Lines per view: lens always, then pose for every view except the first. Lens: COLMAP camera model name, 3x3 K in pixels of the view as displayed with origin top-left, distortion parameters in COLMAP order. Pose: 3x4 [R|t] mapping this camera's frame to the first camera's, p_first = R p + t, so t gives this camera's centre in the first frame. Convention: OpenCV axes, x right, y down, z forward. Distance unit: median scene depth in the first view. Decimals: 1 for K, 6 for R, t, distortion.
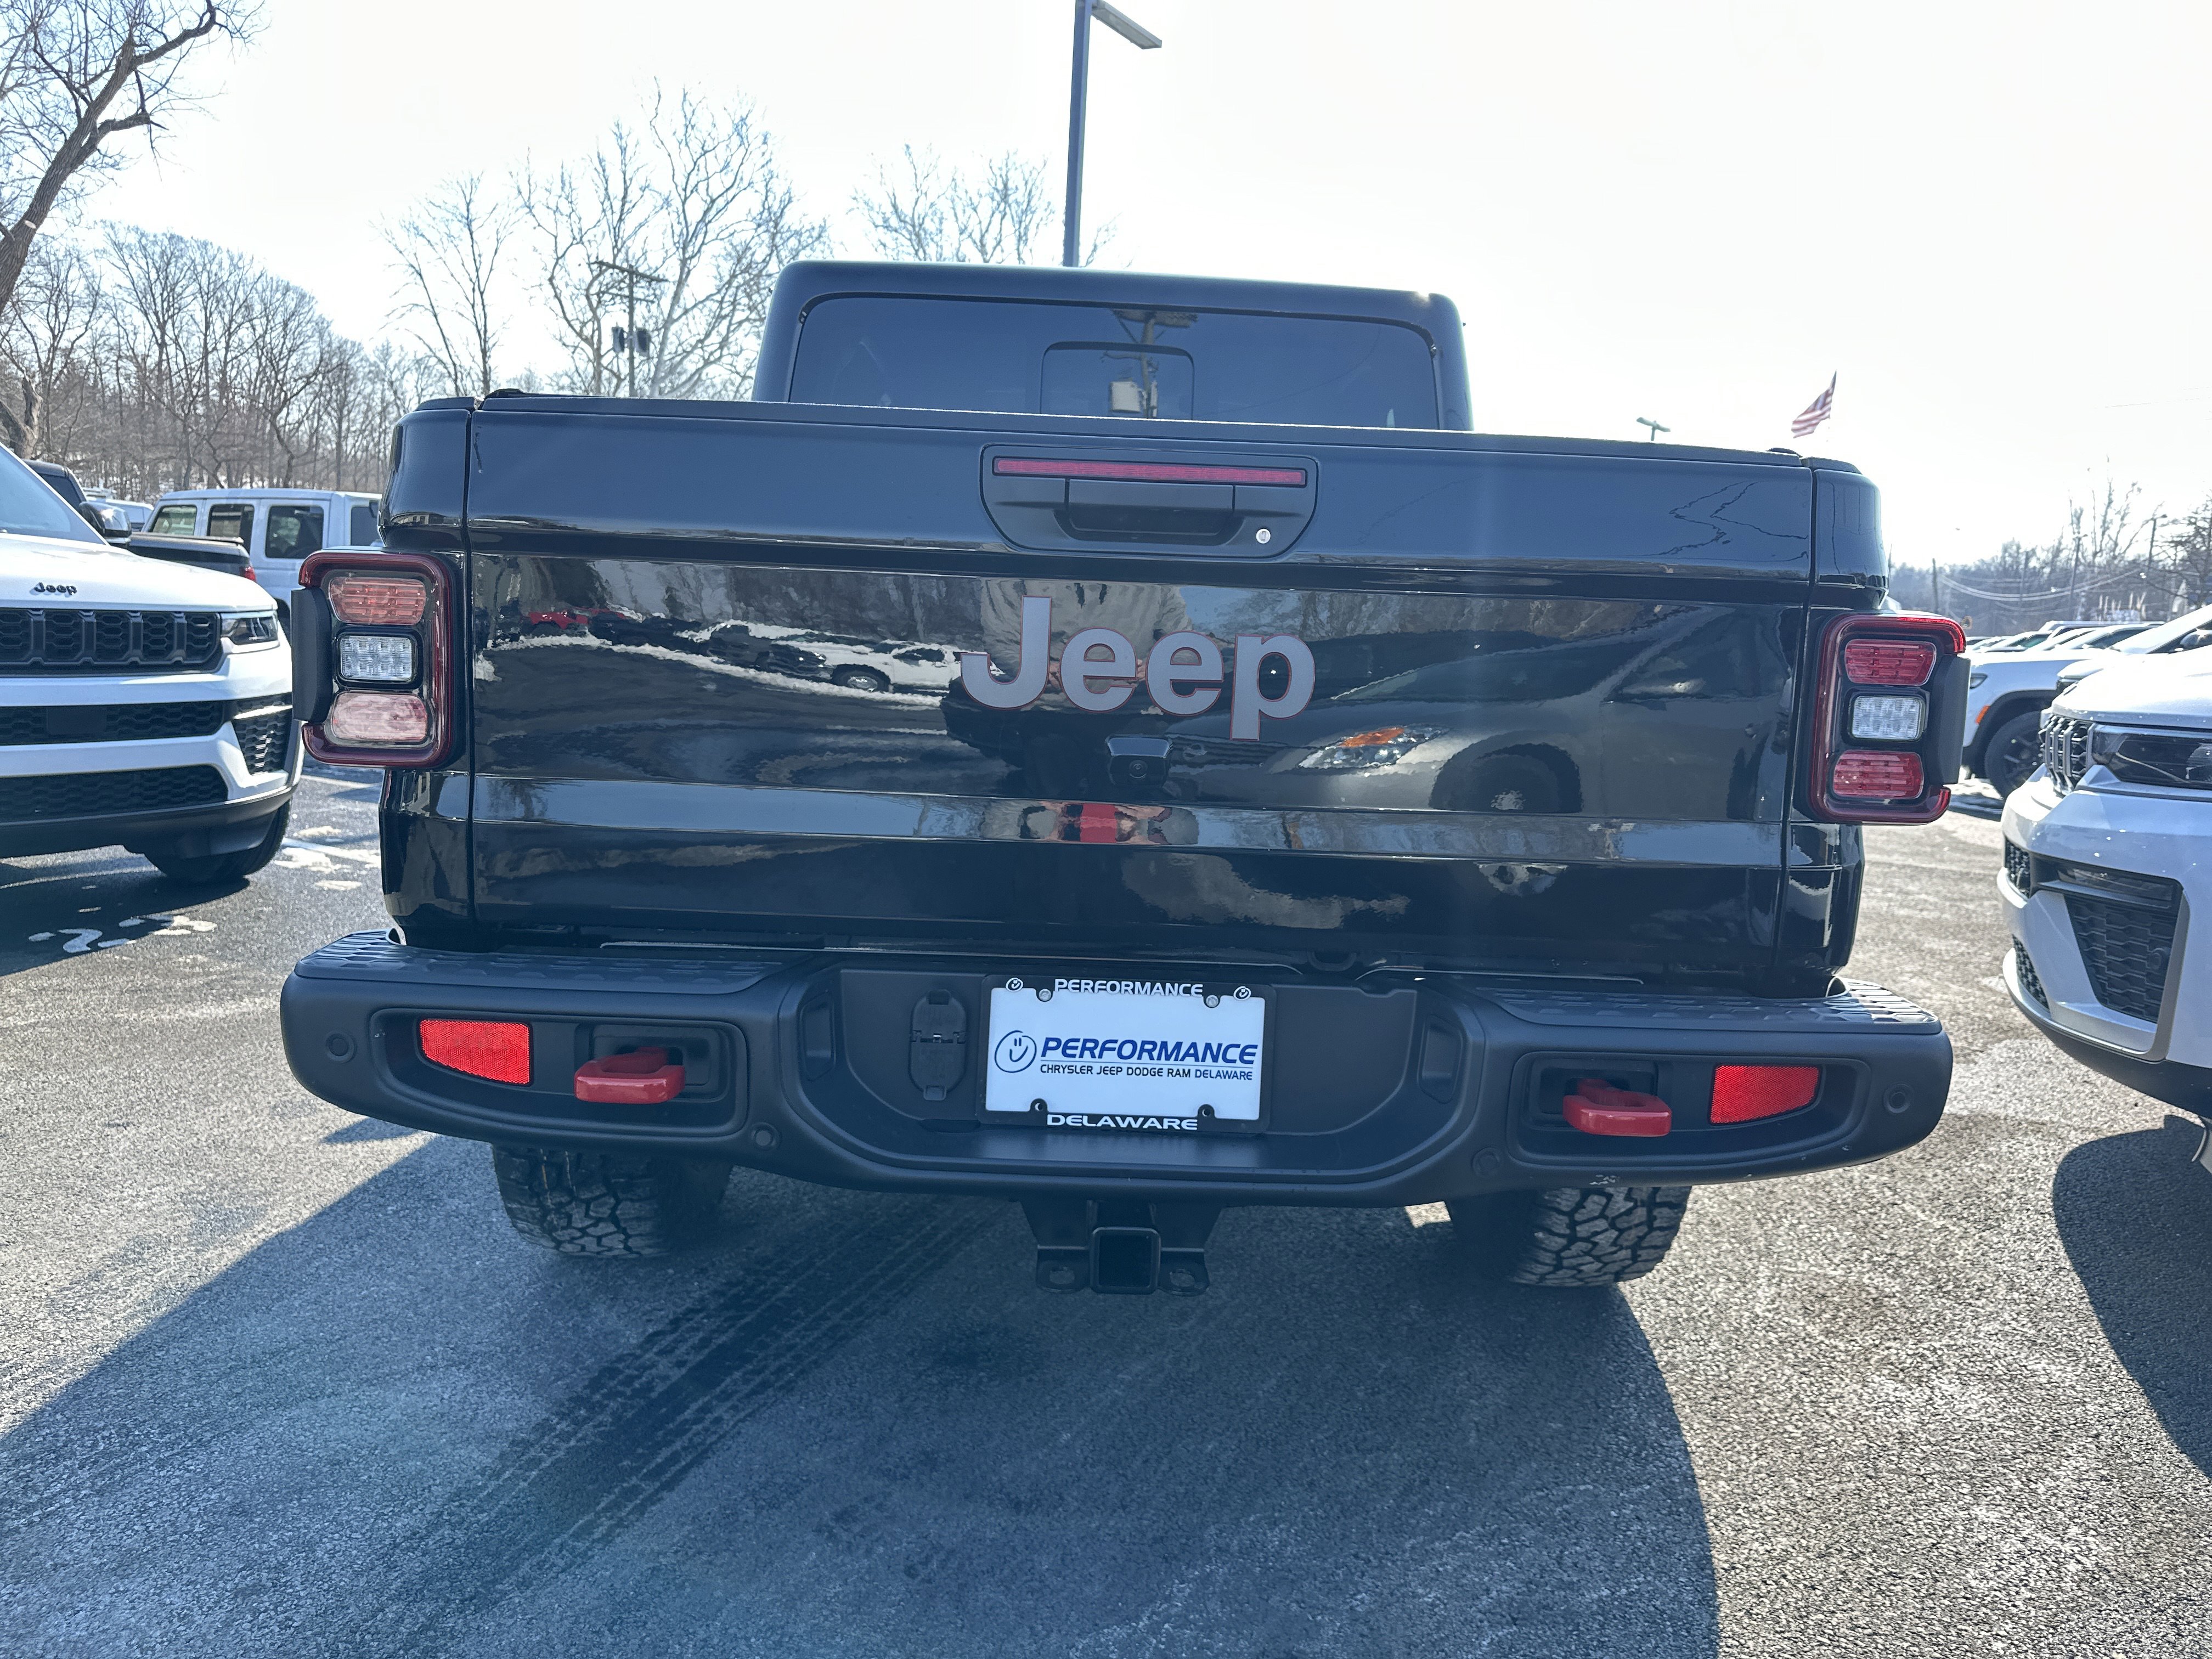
lens RADIAL K [[1543.6, 0, 1131.3], [0, 1543.6, 786.6], [0, 0, 1]] dist [0.030438, -0.034354]
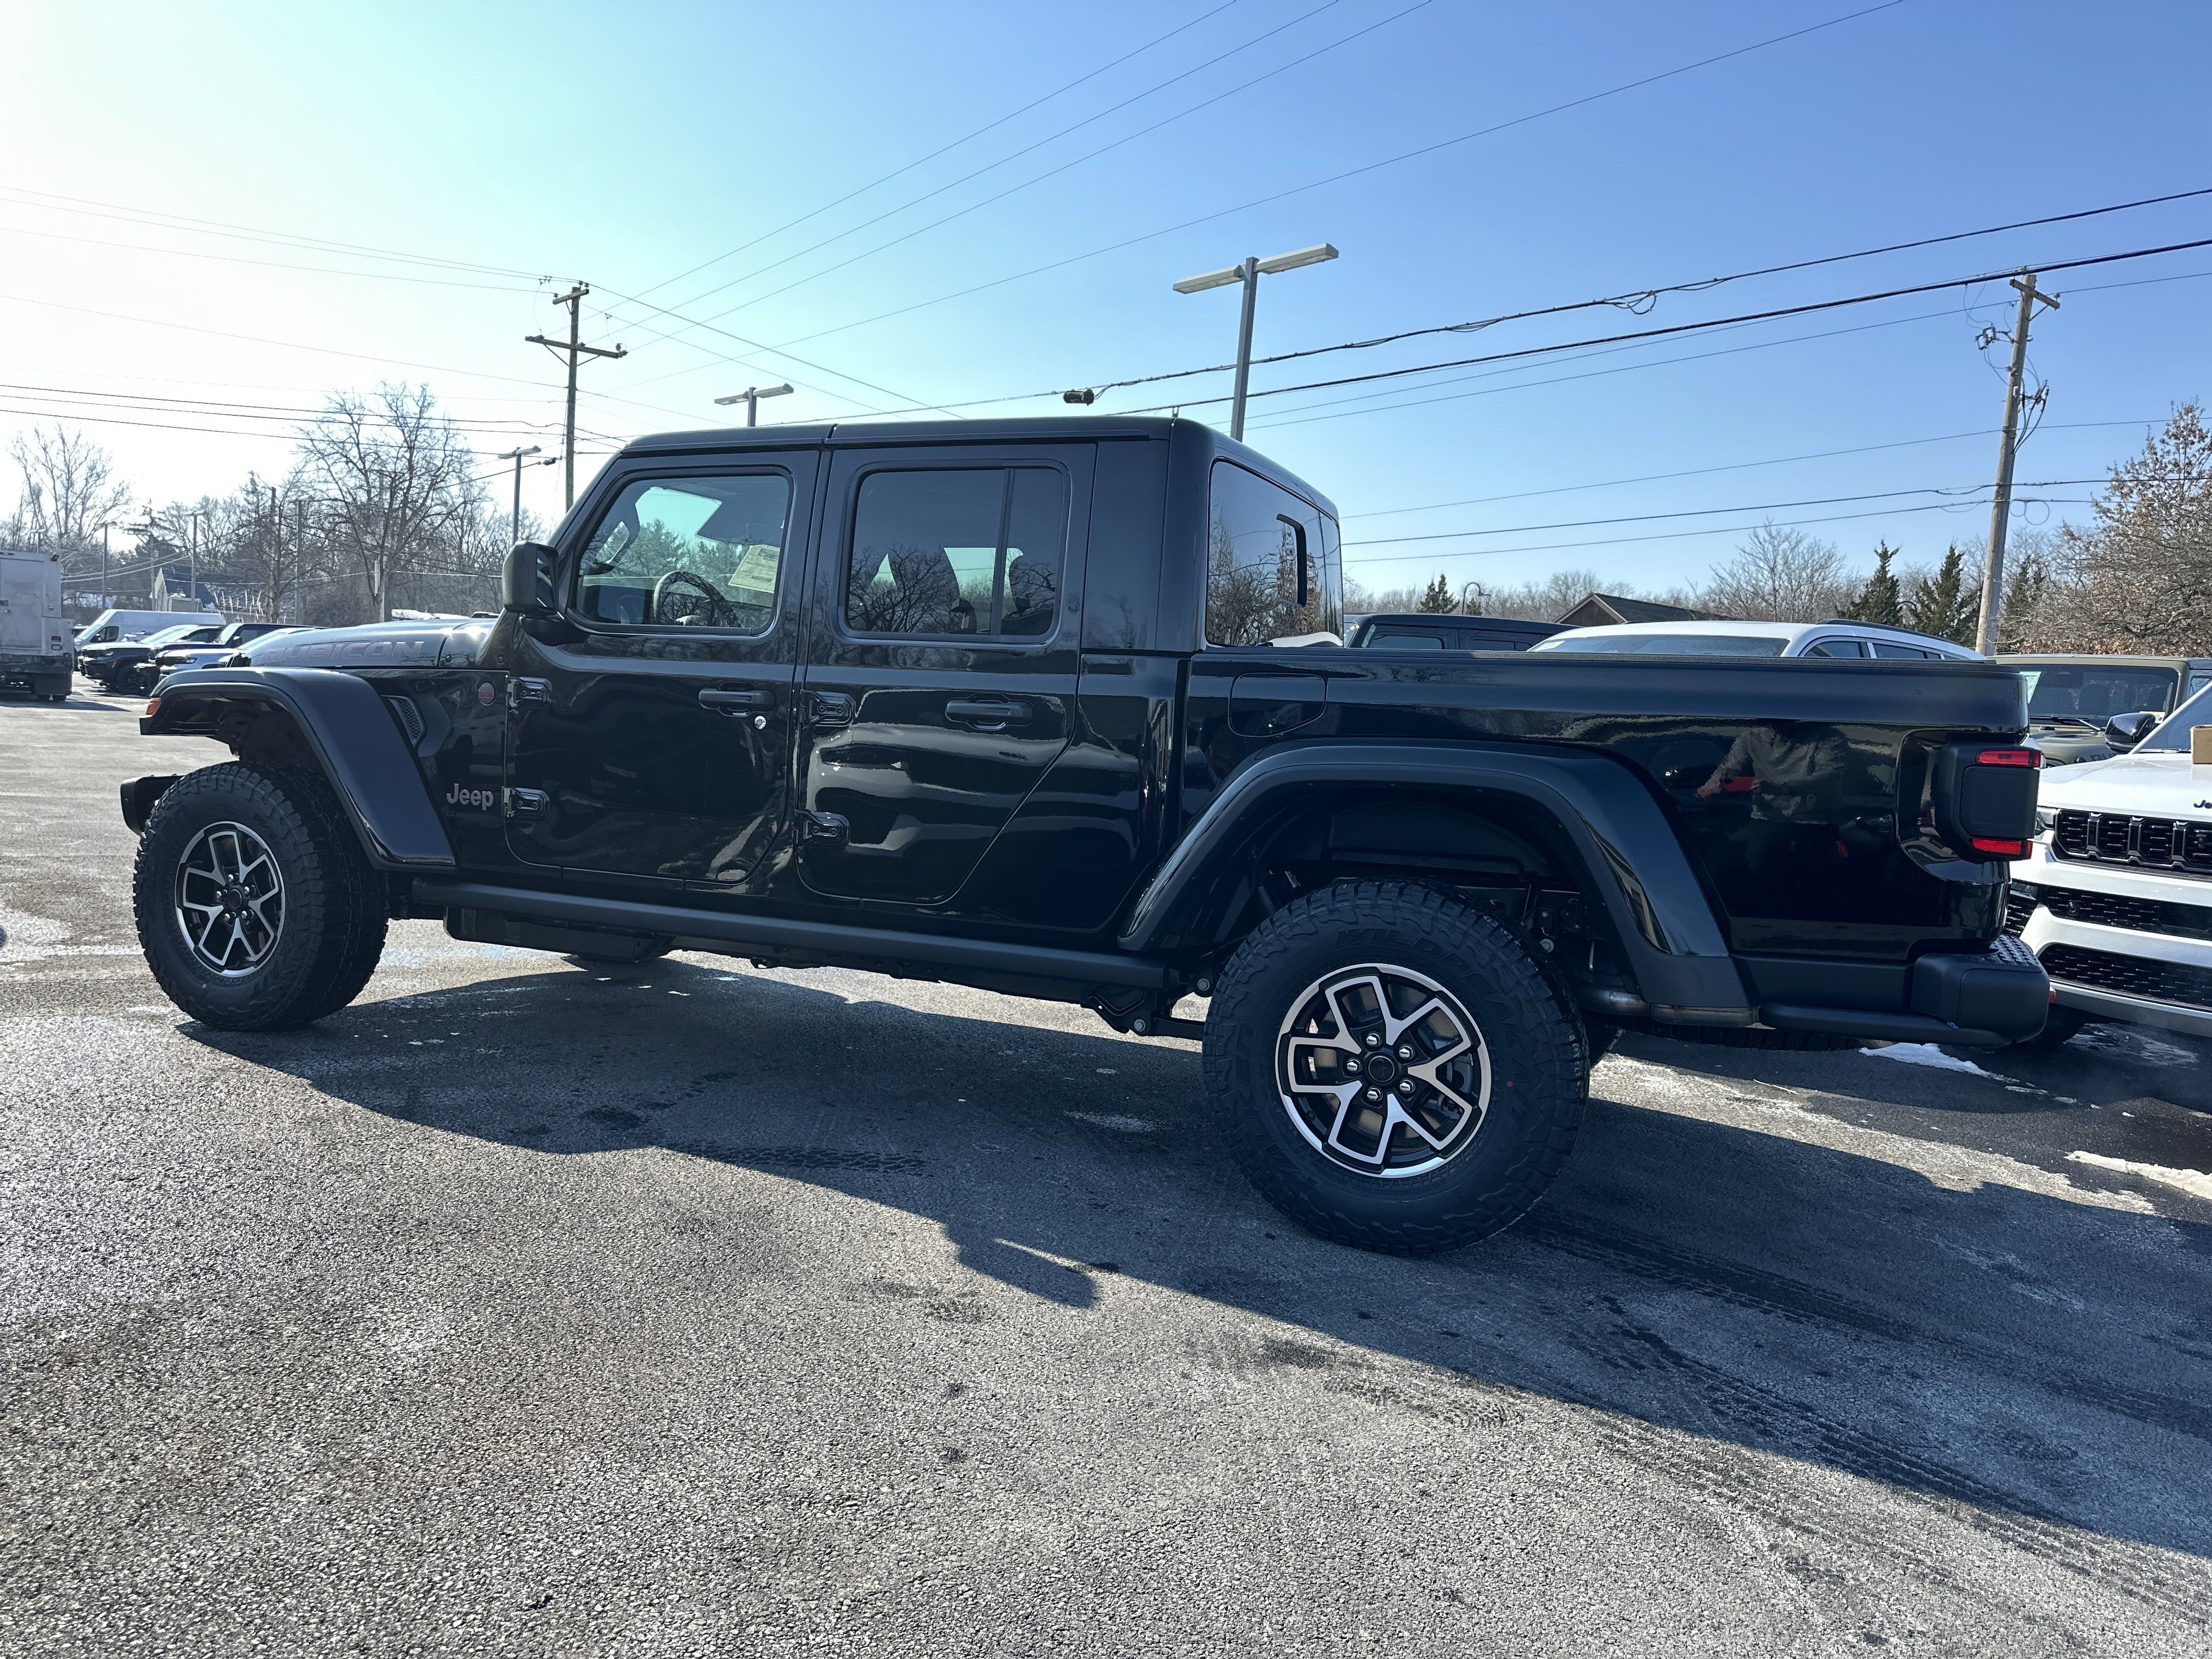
lens RADIAL K [[1543.6, 0, 1065.6], [0, 1543.6, 838.1], [0, 0, 1]] dist [0.030438, -0.034354]
pose [[0.428100, -0.092481, 0.898987, -1.724242], [0.052966, 0.995608, 0.077199, -0.159938], [-0.902178, 0.014567, 0.431118, 0.790889]]
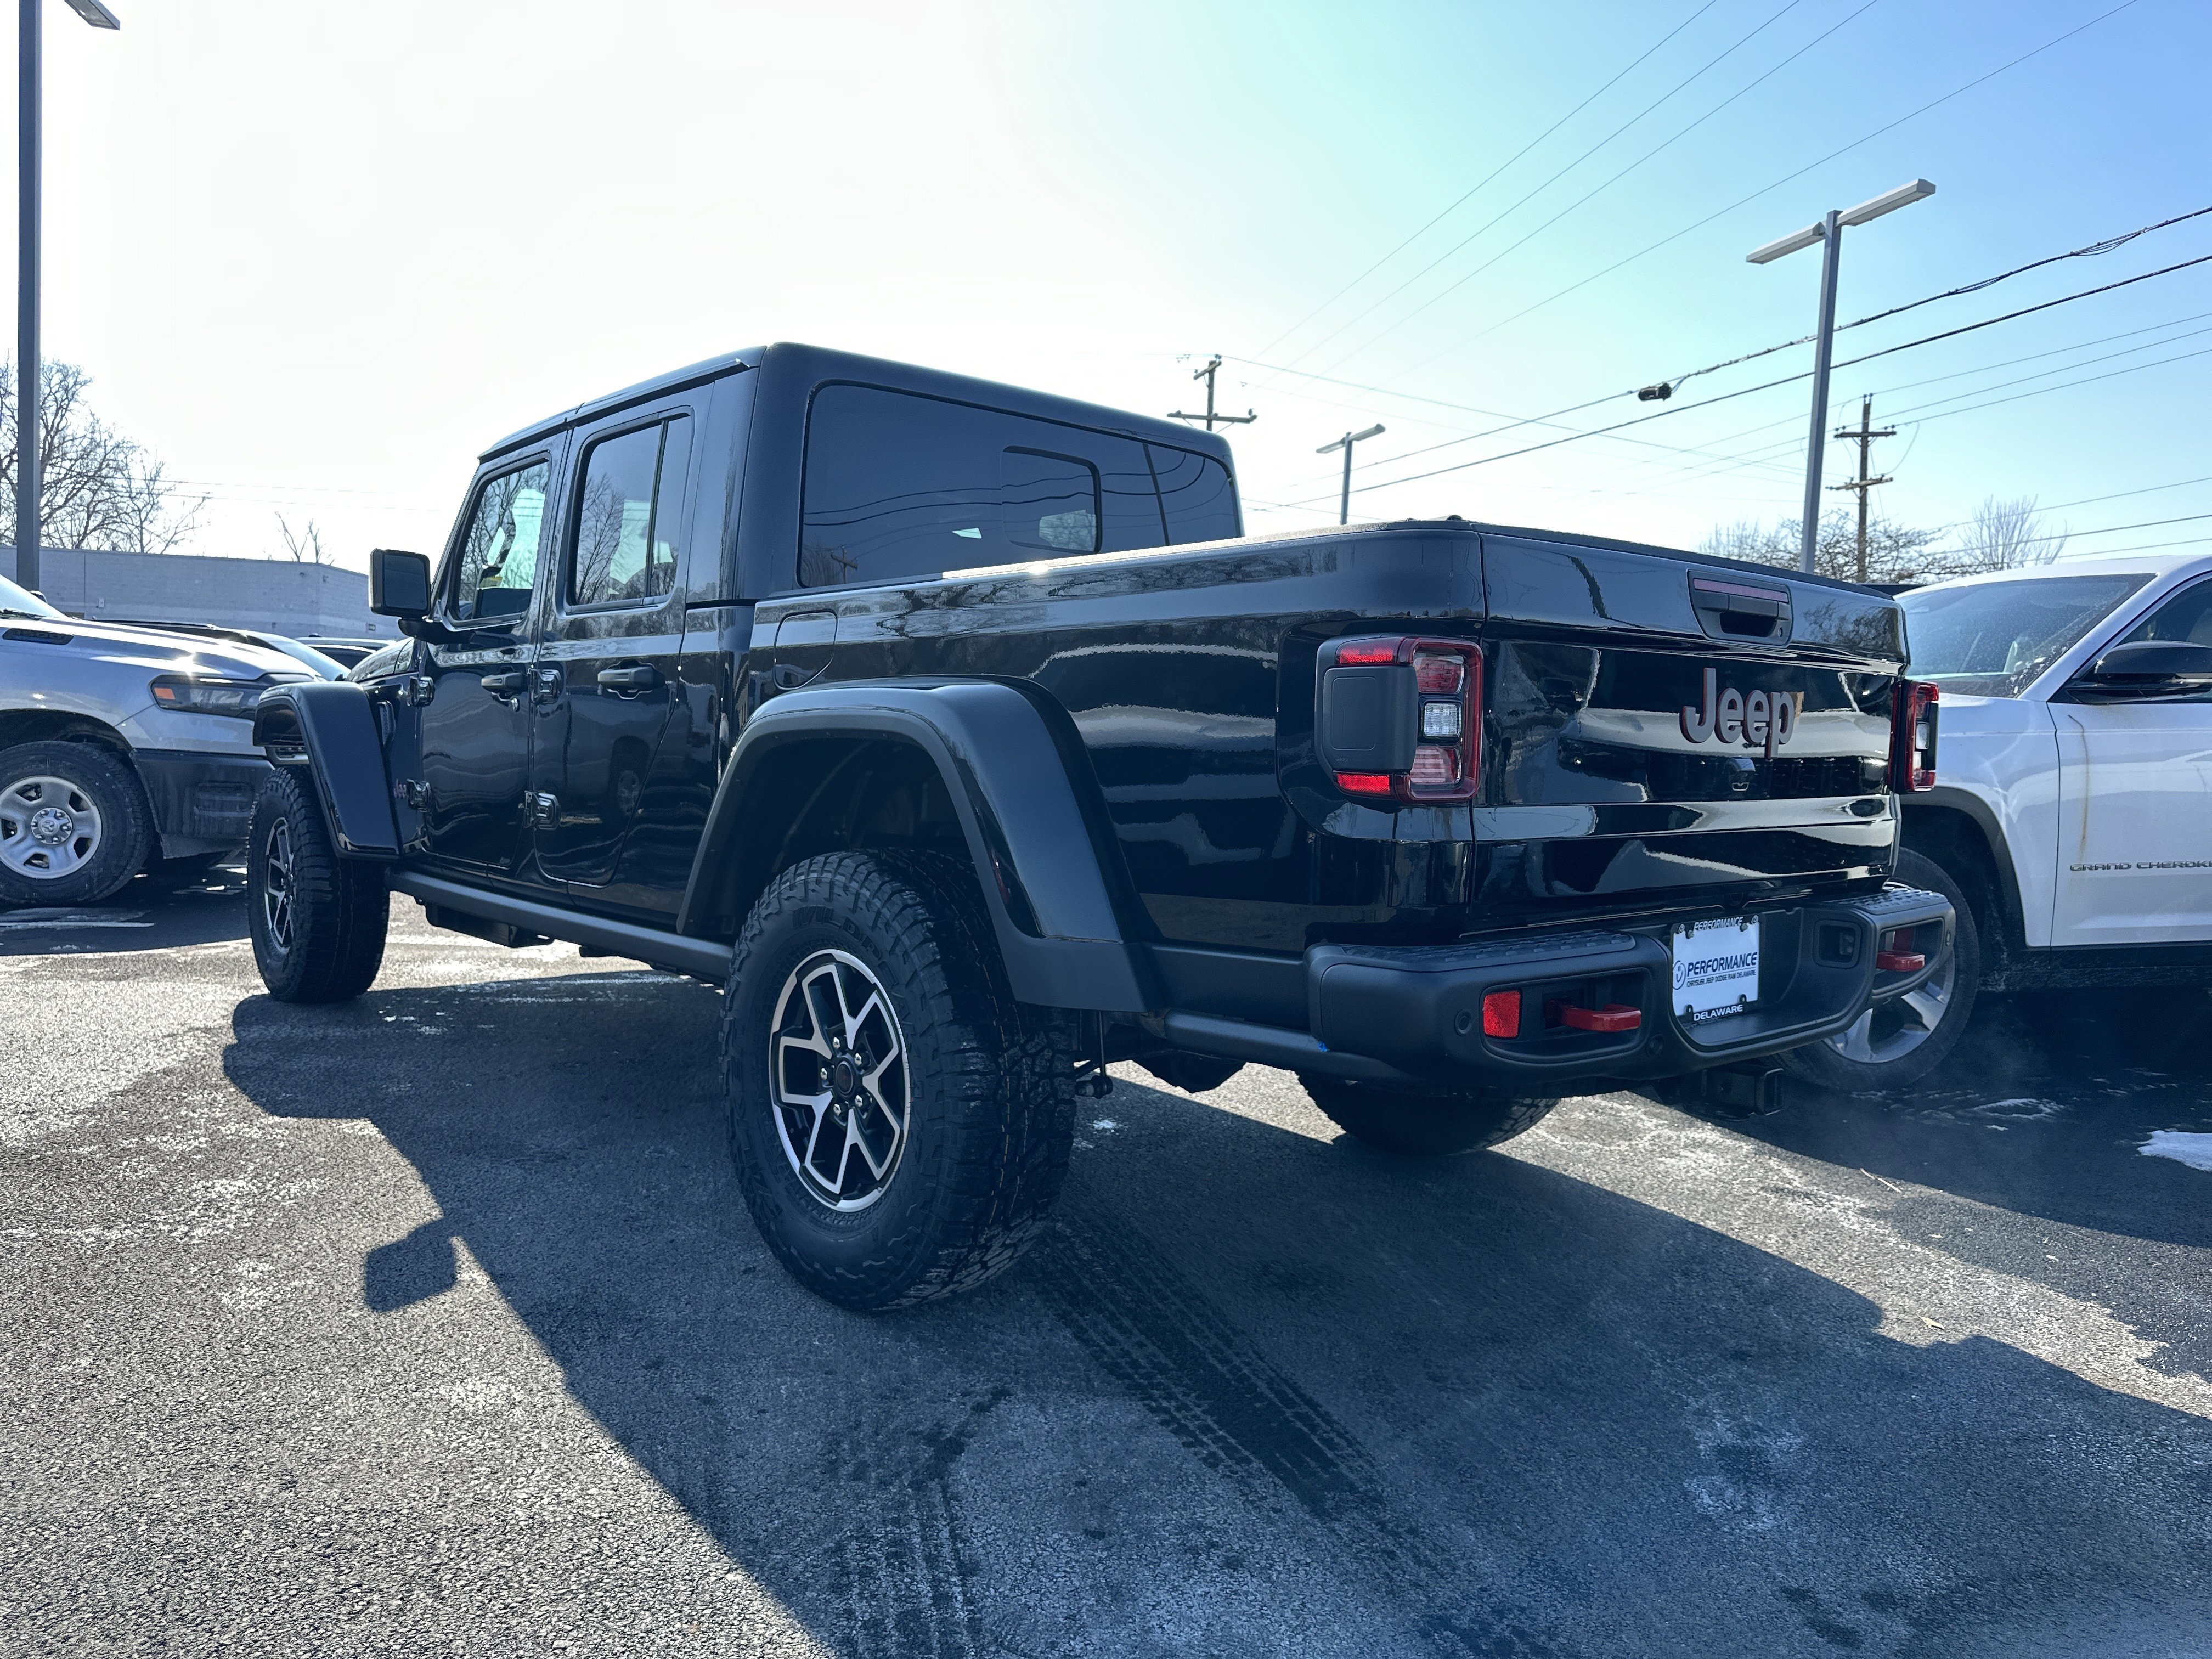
lens RADIAL K [[1543.6, 0, 1049.8], [0, 1543.6, 814.0], [0, 0, 1]] dist [0.030438, -0.034354]
pose [[0.773301, -0.056595, 0.631508, -0.974619], [0.071607, 0.997431, 0.001703, -0.019080], [-0.629983, 0.043903, 0.775367, 0.143969]]
